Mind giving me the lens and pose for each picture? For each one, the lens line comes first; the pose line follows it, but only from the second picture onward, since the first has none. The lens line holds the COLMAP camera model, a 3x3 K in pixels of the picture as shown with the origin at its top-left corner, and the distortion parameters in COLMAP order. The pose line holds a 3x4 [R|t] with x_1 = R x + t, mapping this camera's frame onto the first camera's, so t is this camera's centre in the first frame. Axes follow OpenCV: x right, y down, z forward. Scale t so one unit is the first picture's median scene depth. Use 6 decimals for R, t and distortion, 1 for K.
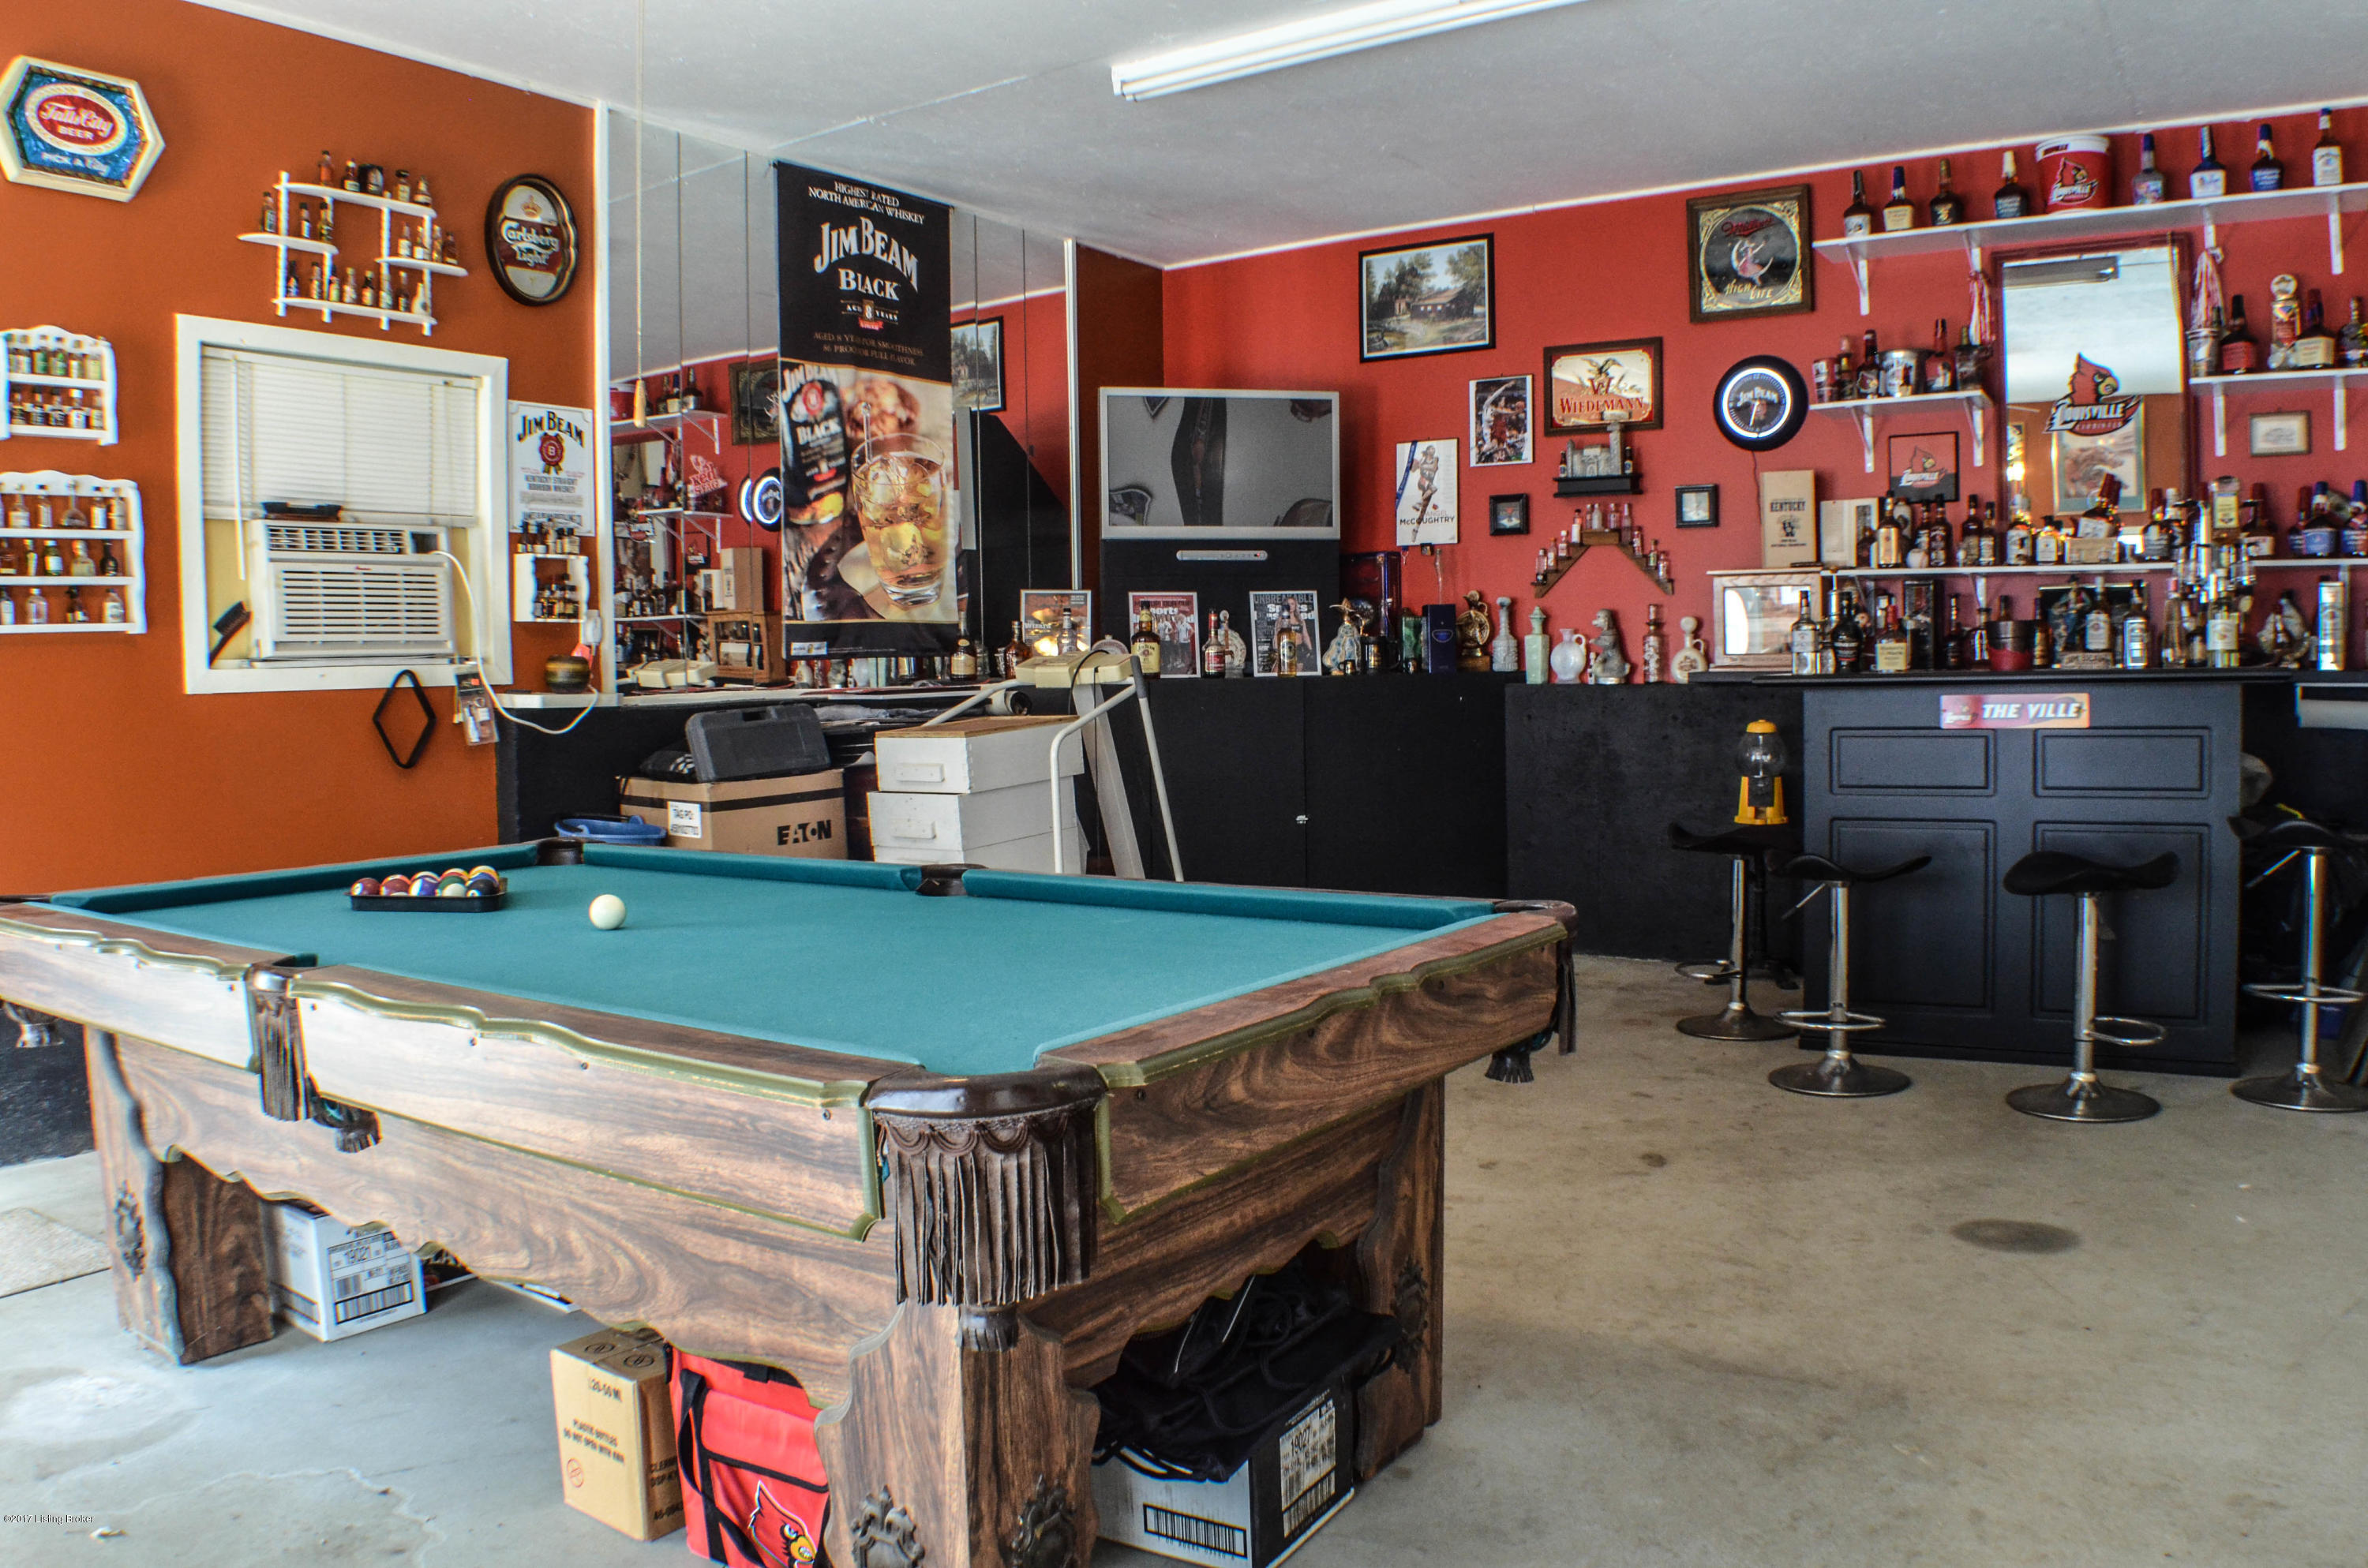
lens RADIAL K [[1915.6, 0, 1140.2], [0, 1915.6, 781.2], [0, 0, 1]] dist [-0.103624, 0.023661]
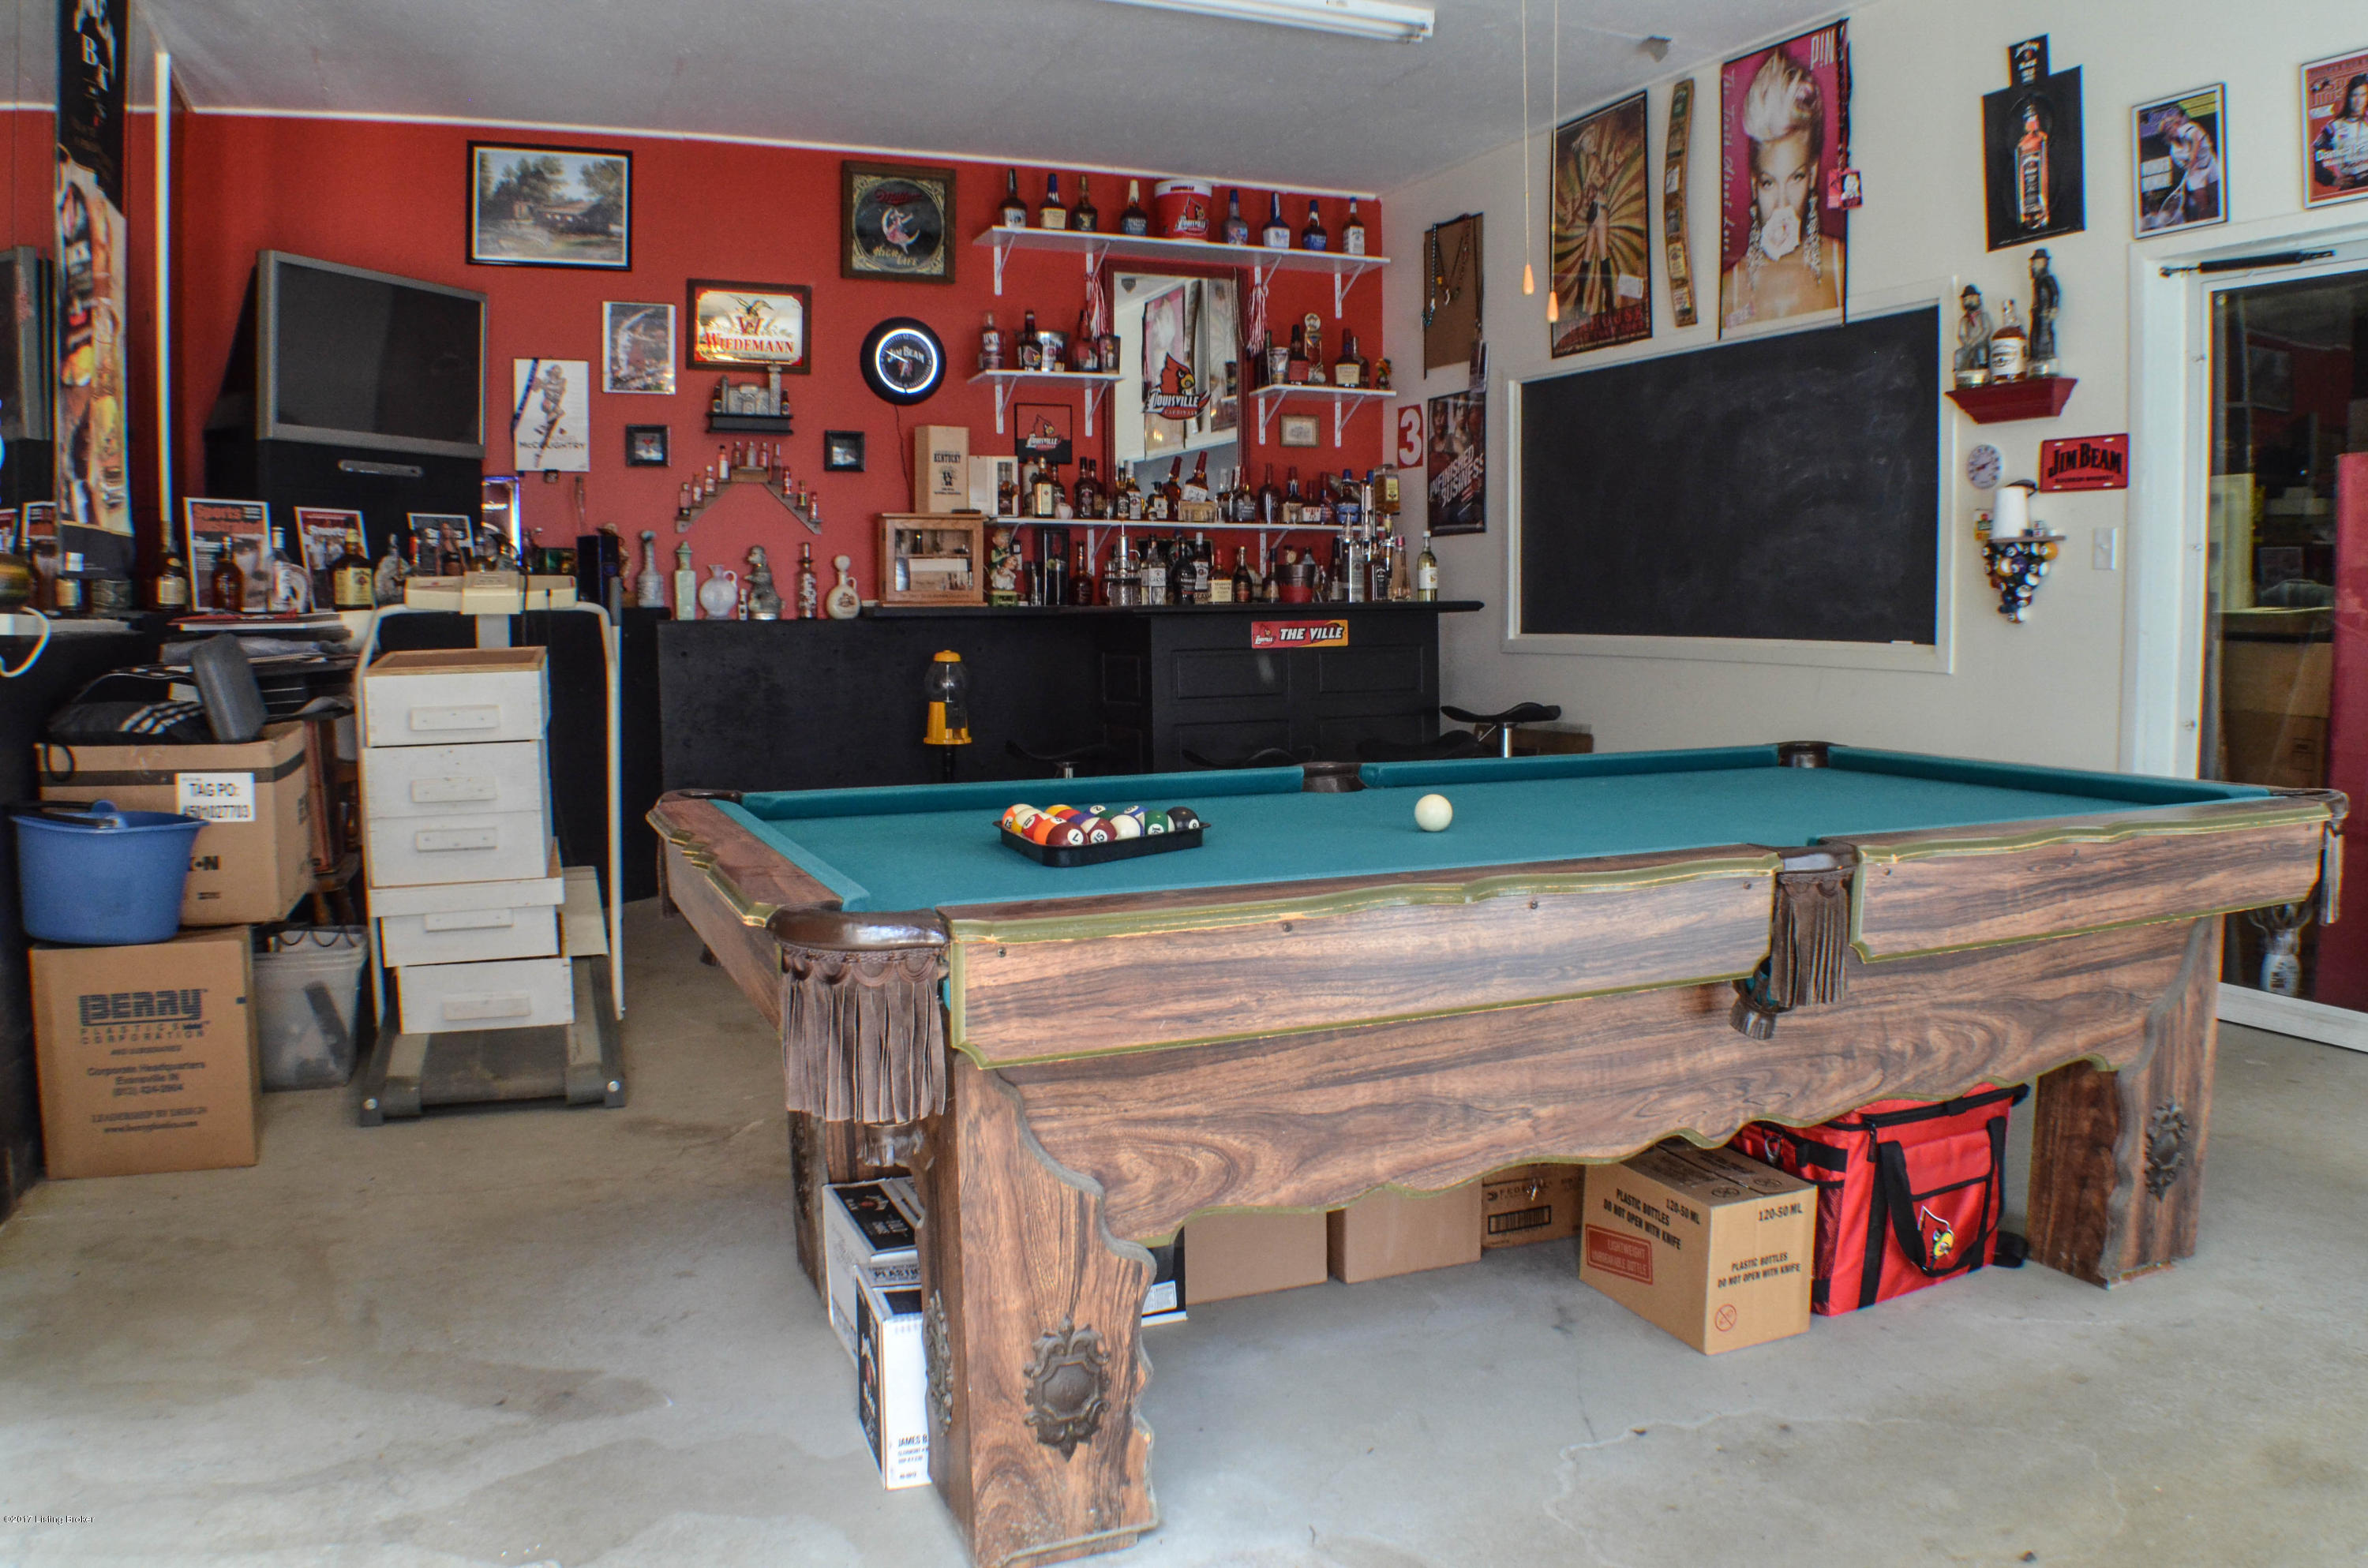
lens RADIAL K [[1915.6, 0, 1140.2], [0, 1915.6, 781.2], [0, 0, 1]] dist [-0.103624, 0.023661]
pose [[0.537753, -0.062590, 0.840776, -0.525490], [0.048597, 0.997884, 0.043204, 0.000969], [-0.841701, 0.017626, 0.539657, 0.288174]]
